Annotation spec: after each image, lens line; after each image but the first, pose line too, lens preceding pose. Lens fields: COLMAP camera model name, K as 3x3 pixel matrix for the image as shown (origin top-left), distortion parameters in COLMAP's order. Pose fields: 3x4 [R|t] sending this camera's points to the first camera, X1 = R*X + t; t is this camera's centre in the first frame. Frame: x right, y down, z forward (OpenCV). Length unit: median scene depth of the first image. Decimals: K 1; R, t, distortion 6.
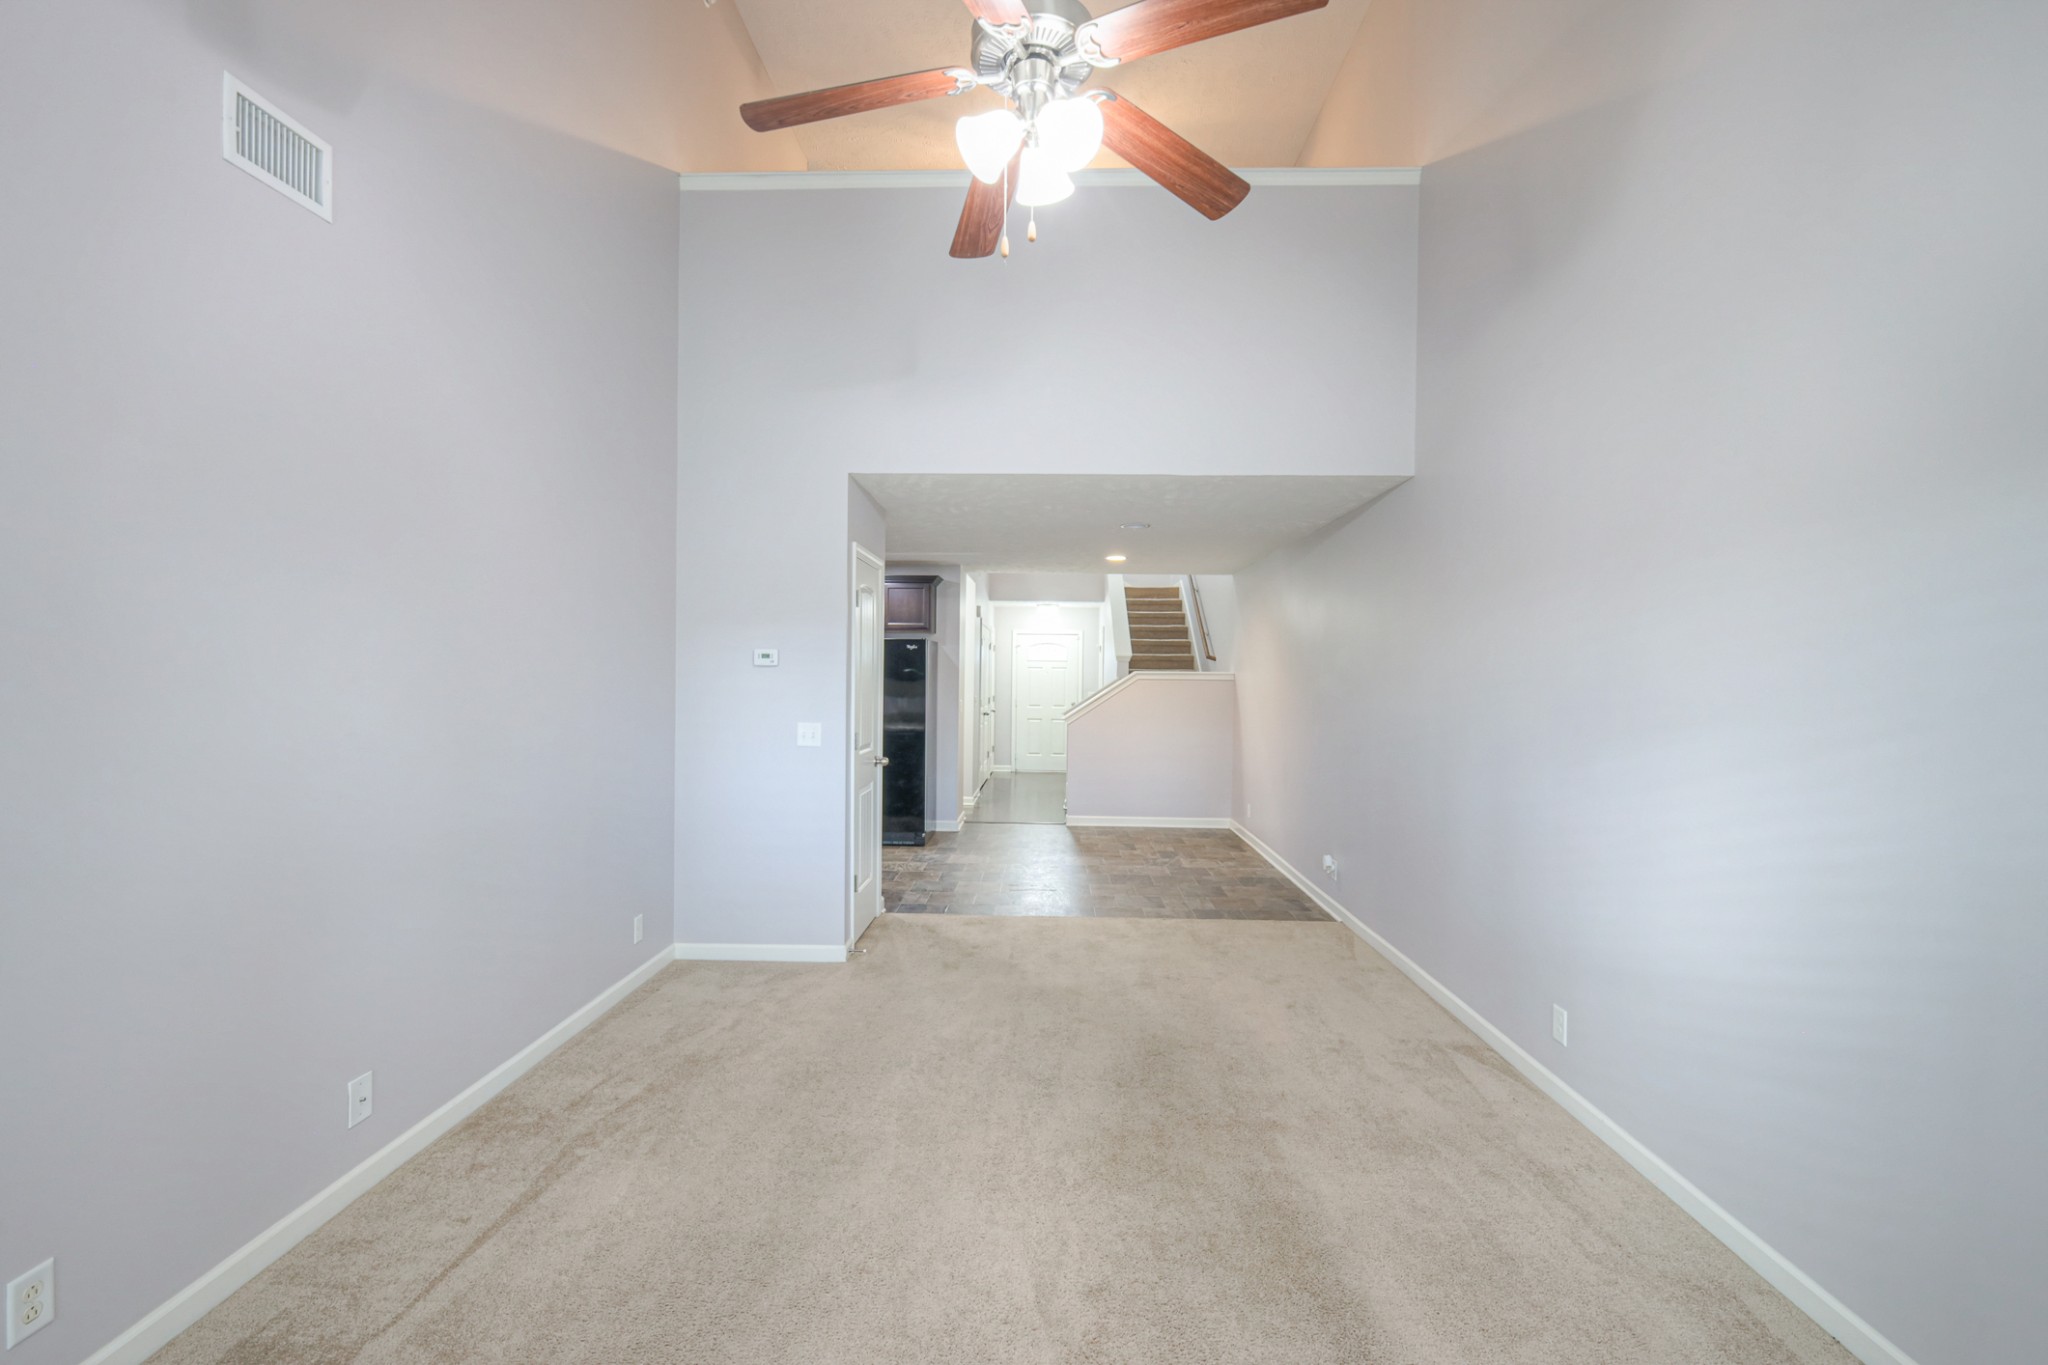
lens RADIAL K [[883.6, 0, 1034.2], [0, 883.6, 682.0], [0, 0, 1]] dist [0.000635, -0.000390]
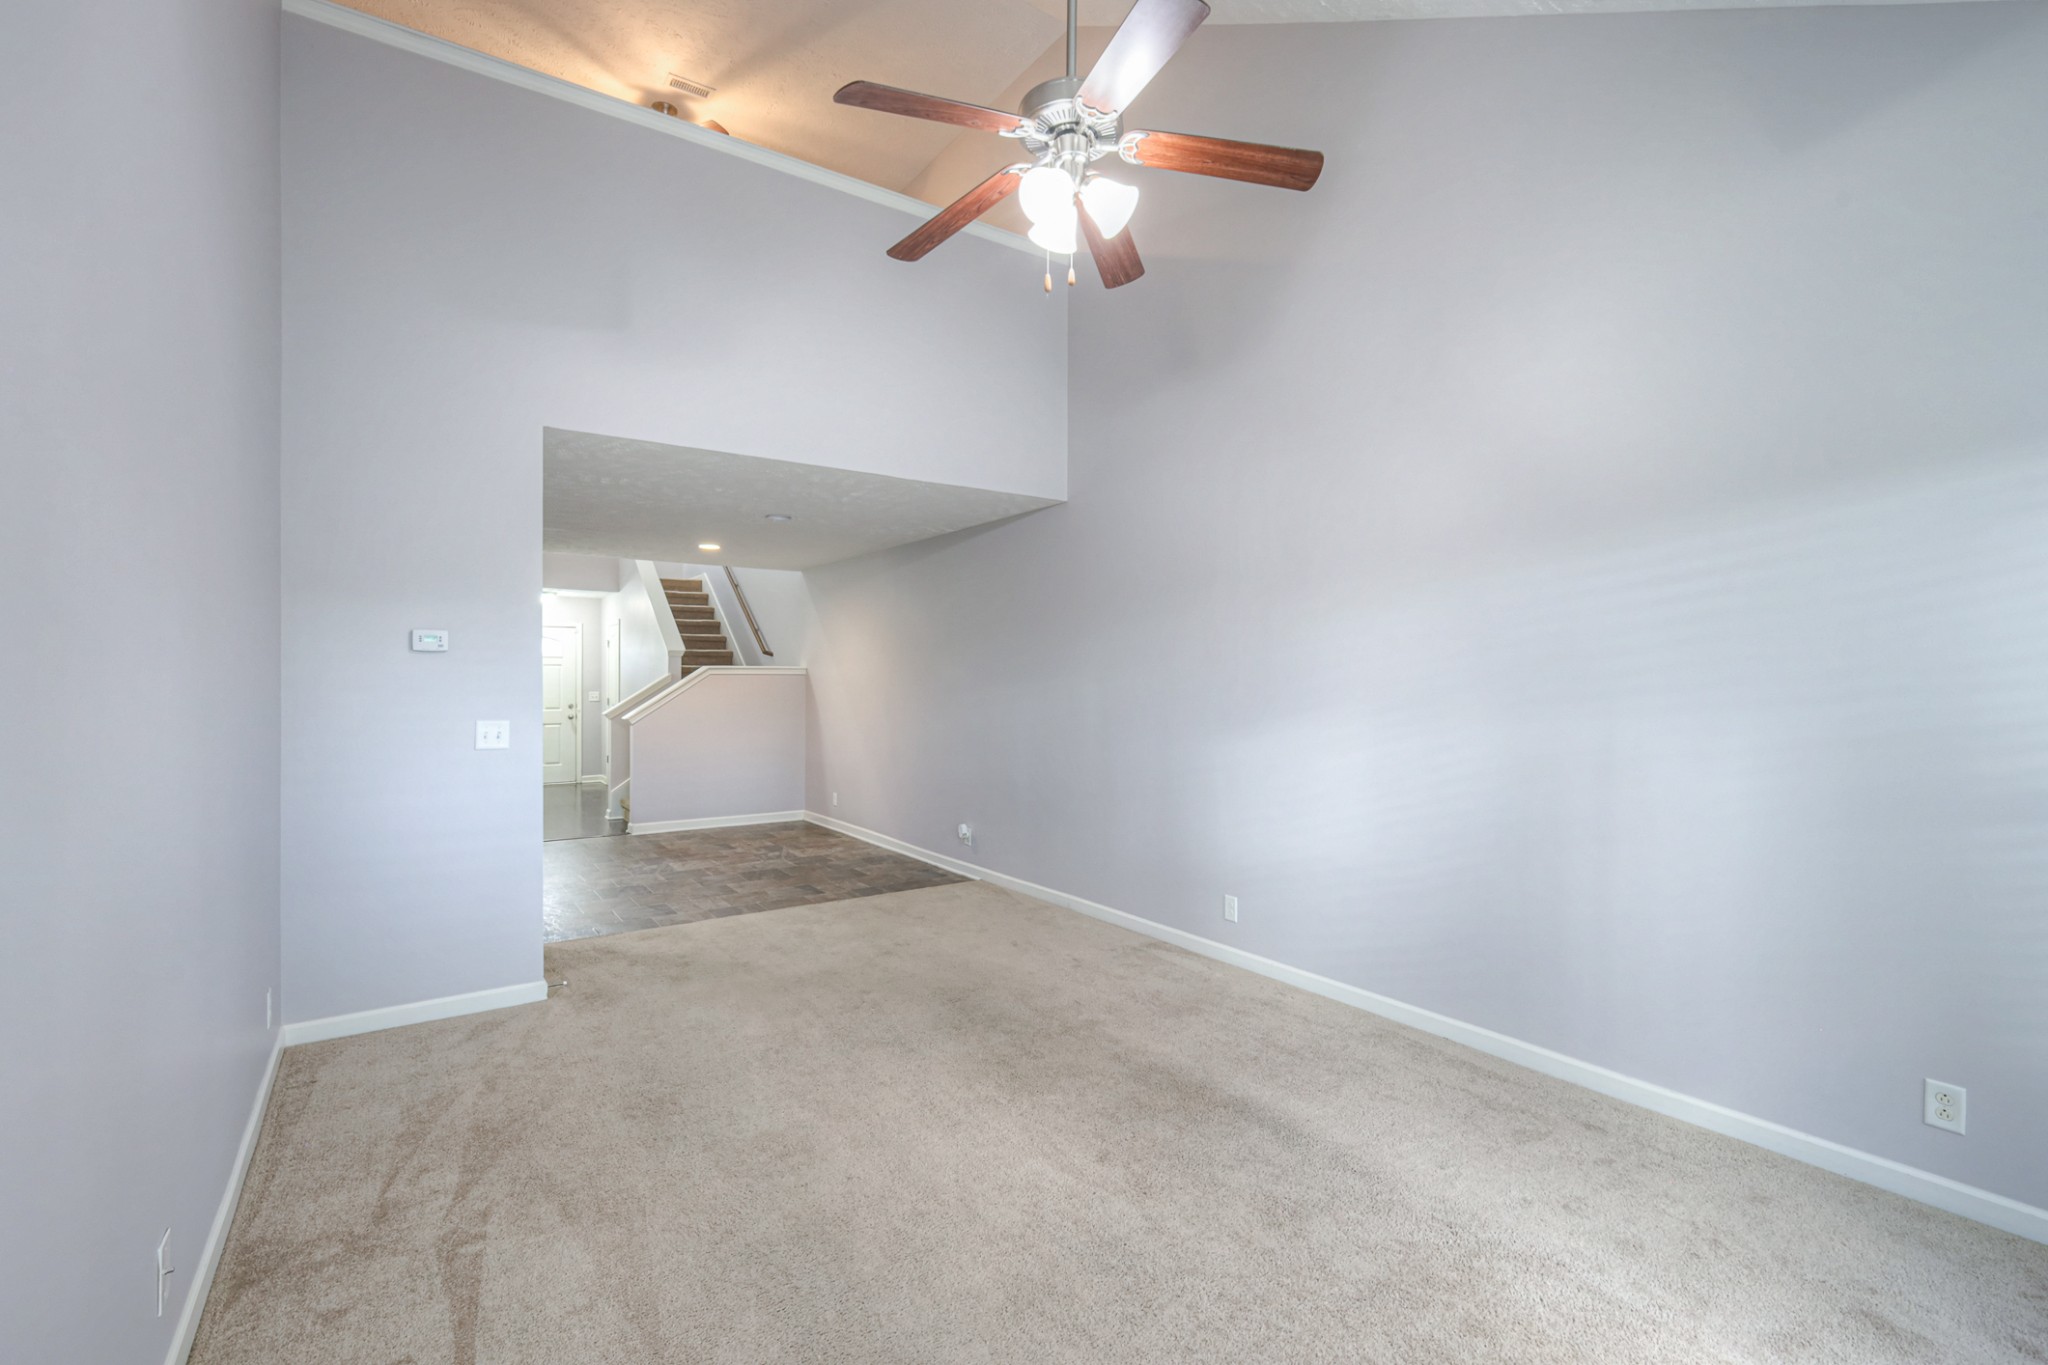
lens RADIAL K [[883.6, 0, 1034.2], [0, 883.6, 682.0], [0, 0, 1]] dist [0.000635, -0.000390]
pose [[0.810233, -0.012564, 0.585974, -0.341566], [0.012988, 0.999910, 0.003480, 0.014025], [-0.585964, 0.004791, 0.810323, 0.031506]]
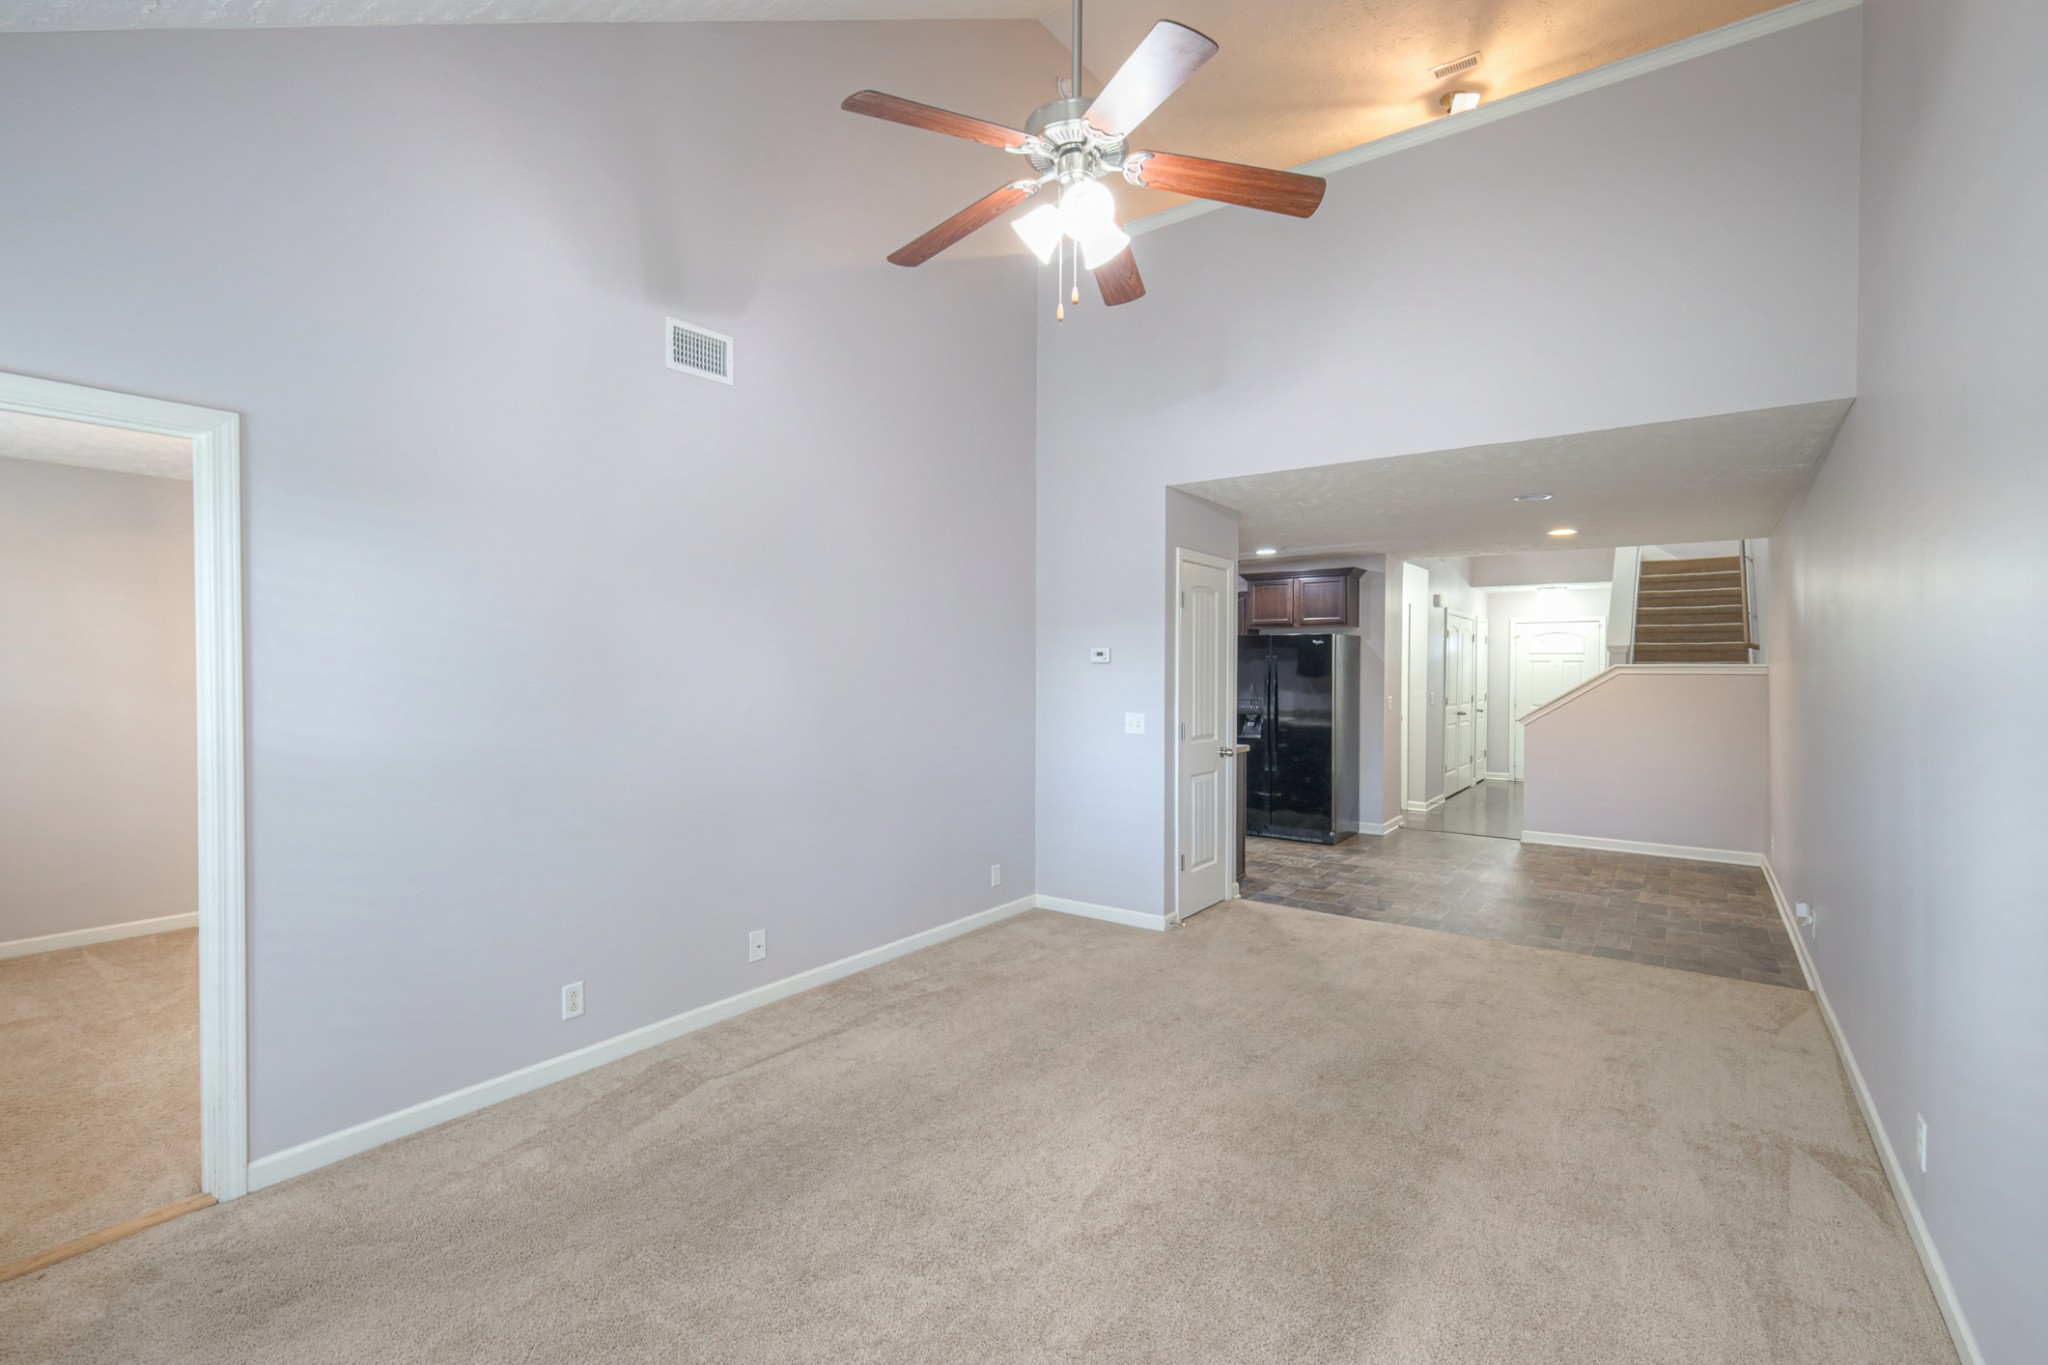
lens RADIAL K [[899.7, 0, 1031.8], [0, 899.7, 682.0], [0, 0, 1]] dist [-0.001371, -0.000431]
pose [[0.827706, 0.000802, -0.561161, 0.288434], [0.000795, 0.999996, 0.002602, 0.003852], [0.561161, -0.002600, 0.827703, -0.018236]]
